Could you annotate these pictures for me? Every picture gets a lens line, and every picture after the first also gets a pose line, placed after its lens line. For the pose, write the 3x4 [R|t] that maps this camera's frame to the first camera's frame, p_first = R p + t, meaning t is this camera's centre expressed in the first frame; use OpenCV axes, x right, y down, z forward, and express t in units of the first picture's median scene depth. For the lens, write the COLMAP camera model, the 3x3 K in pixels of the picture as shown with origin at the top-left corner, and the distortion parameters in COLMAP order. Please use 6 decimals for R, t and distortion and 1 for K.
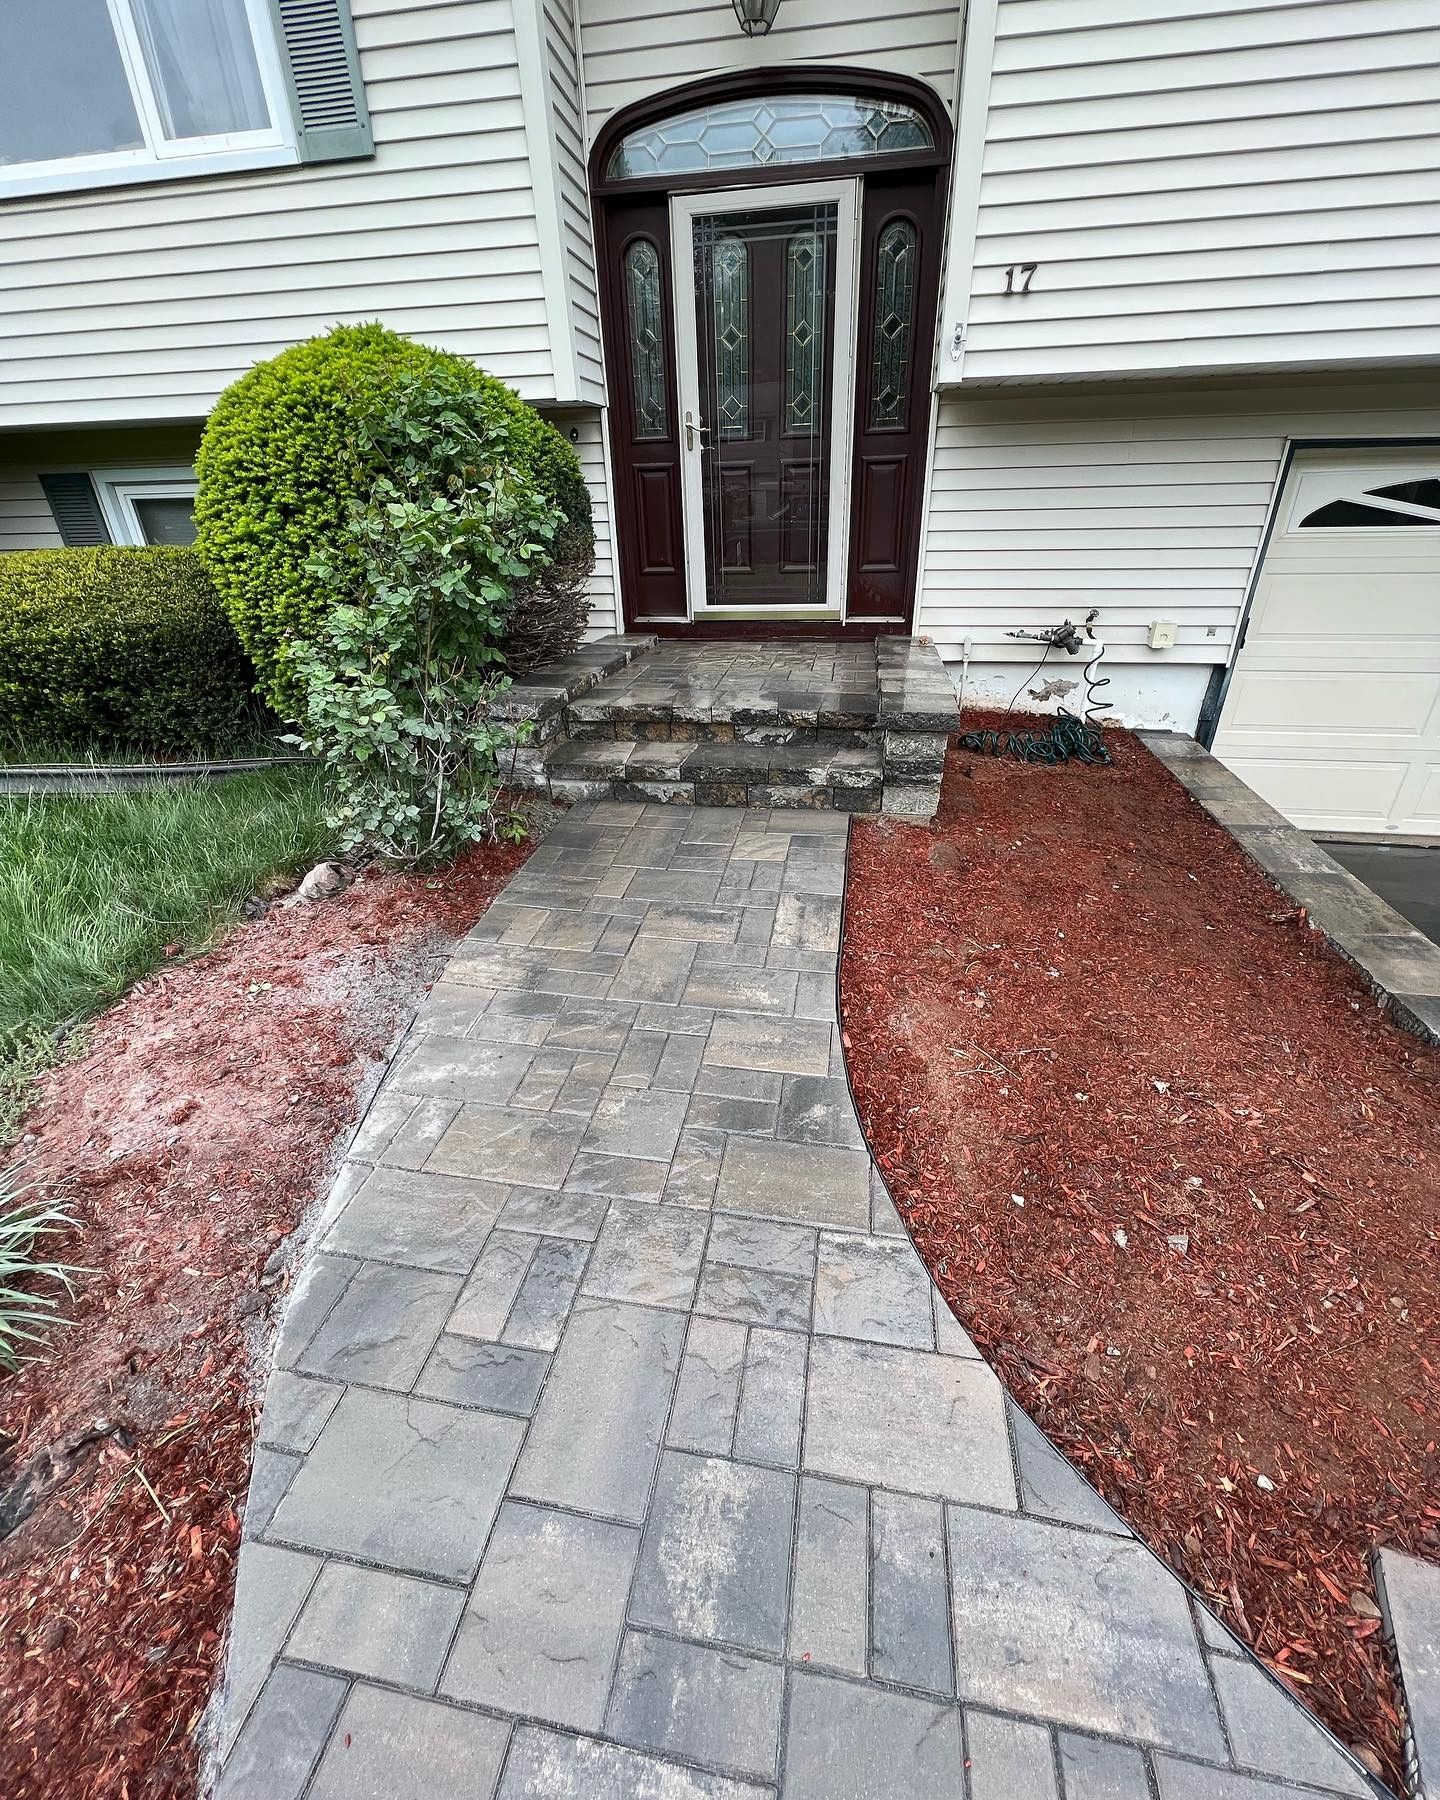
lens RADIAL K [[762.5, 0, 720.0], [0, 762.5, 900.0], [0, 0, 1]] dist [-0.002362, -0.000947]
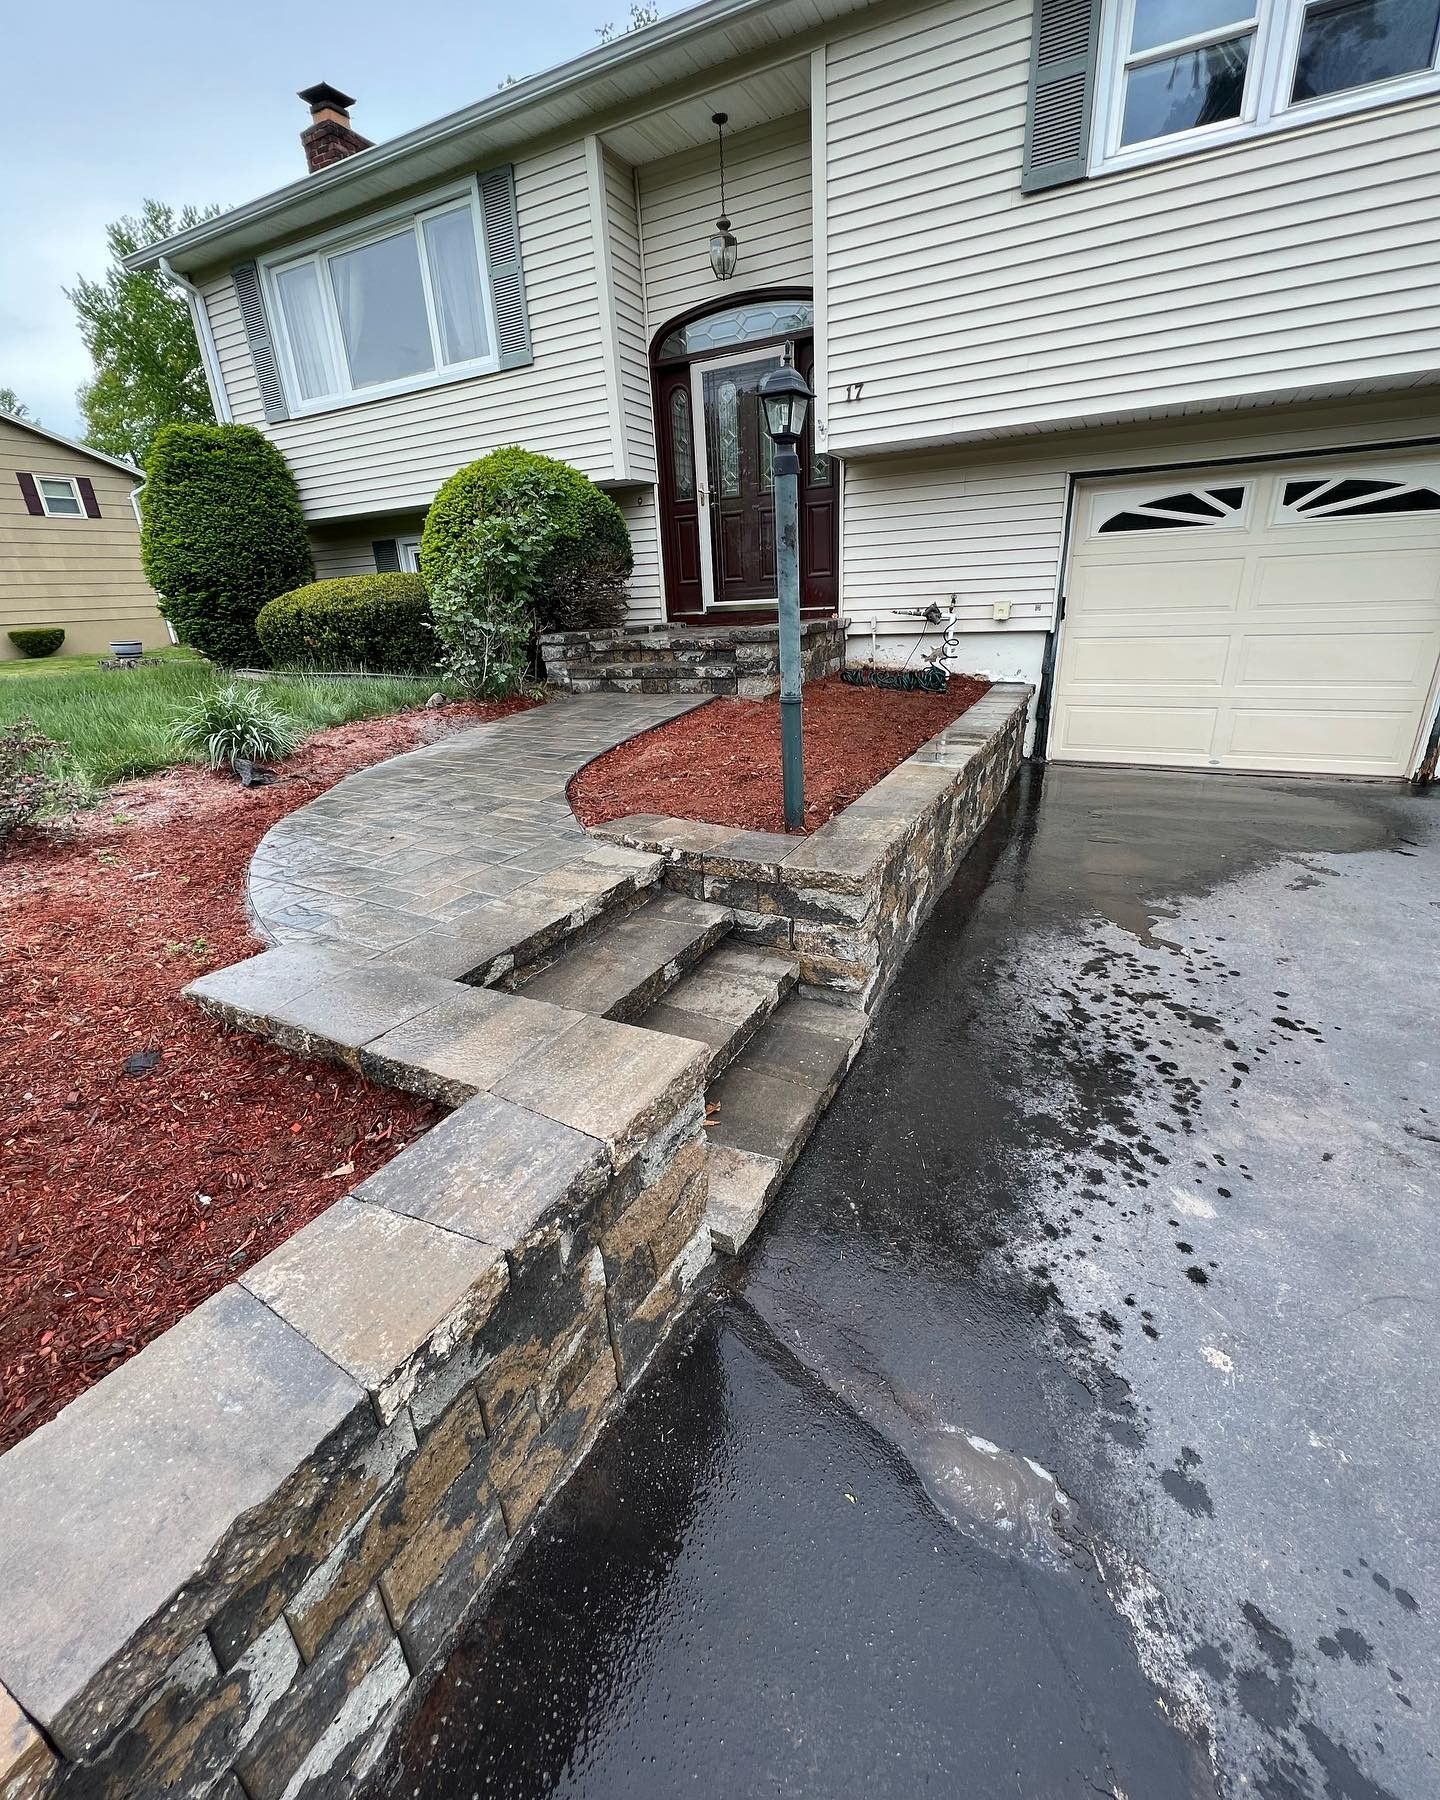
lens RADIAL K [[762.5, 0, 720.0], [0, 762.5, 900.0], [0, 0, 1]] dist [-0.002362, -0.000947]
pose [[0.954411, 0.092199, -0.283899, 0.618965], [-0.120294, 0.989251, -0.083136, 0.427812], [0.273183, 0.113497, 0.955243, -0.512092]]
